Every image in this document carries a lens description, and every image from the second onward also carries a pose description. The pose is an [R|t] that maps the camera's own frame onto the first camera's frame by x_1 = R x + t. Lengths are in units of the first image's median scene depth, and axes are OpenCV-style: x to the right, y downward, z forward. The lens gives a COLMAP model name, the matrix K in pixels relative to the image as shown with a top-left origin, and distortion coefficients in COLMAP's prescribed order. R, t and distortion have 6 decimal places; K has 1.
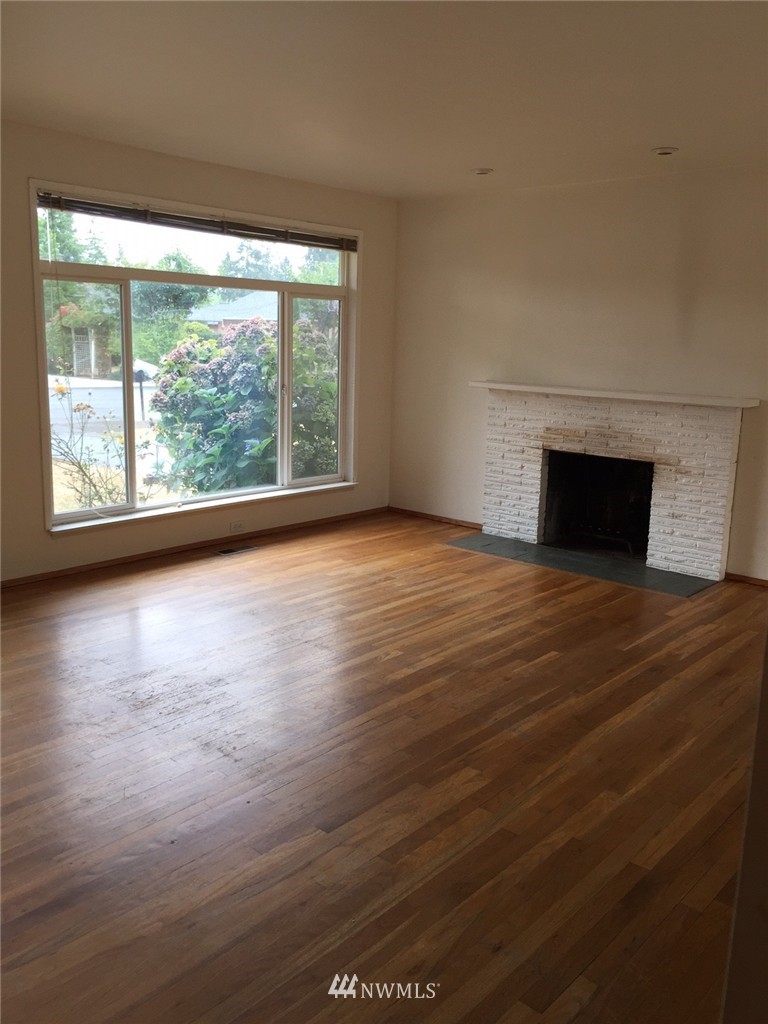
lens RADIAL K [[877.9, 0, 384.0], [0, 877.9, 512.0], [0, 0, 1]] dist [0.059570, -0.003634]
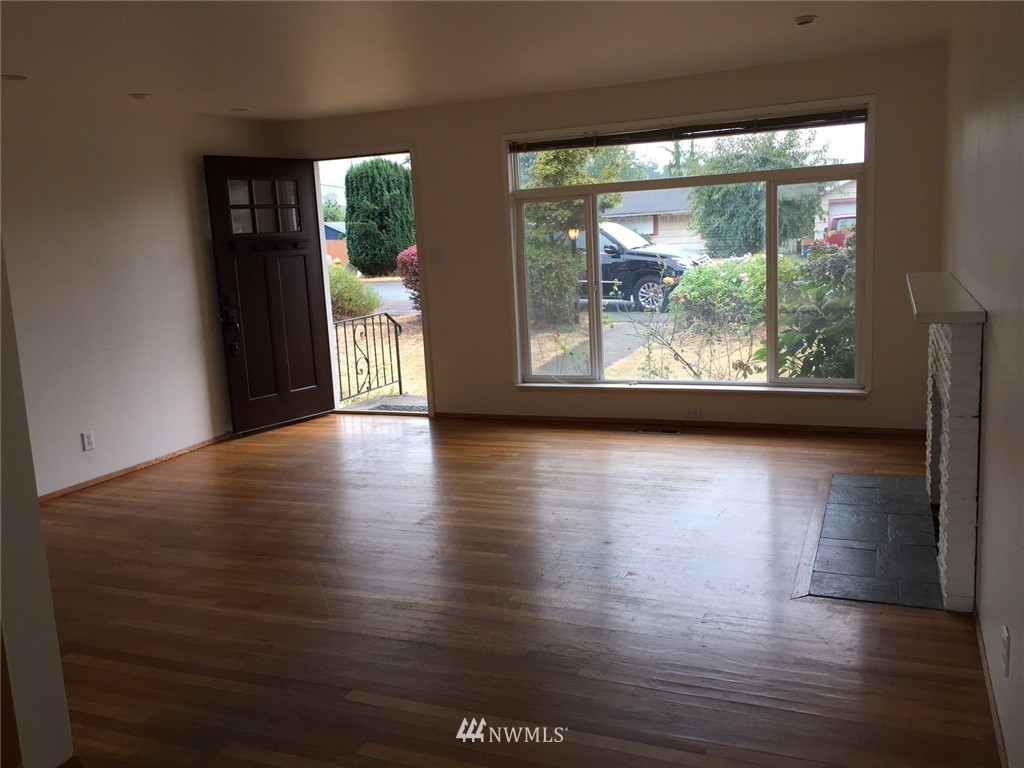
lens RADIAL K [[877.9, 0, 512.0], [0, 877.9, 384.0], [0, 0, 1]] dist [0.059570, -0.003634]
pose [[0.304445, 0.117928, -0.945202, 0.819022], [-0.126953, 0.988477, 0.082436, -0.083079], [0.944032, 0.094899, 0.315908, 0.505968]]
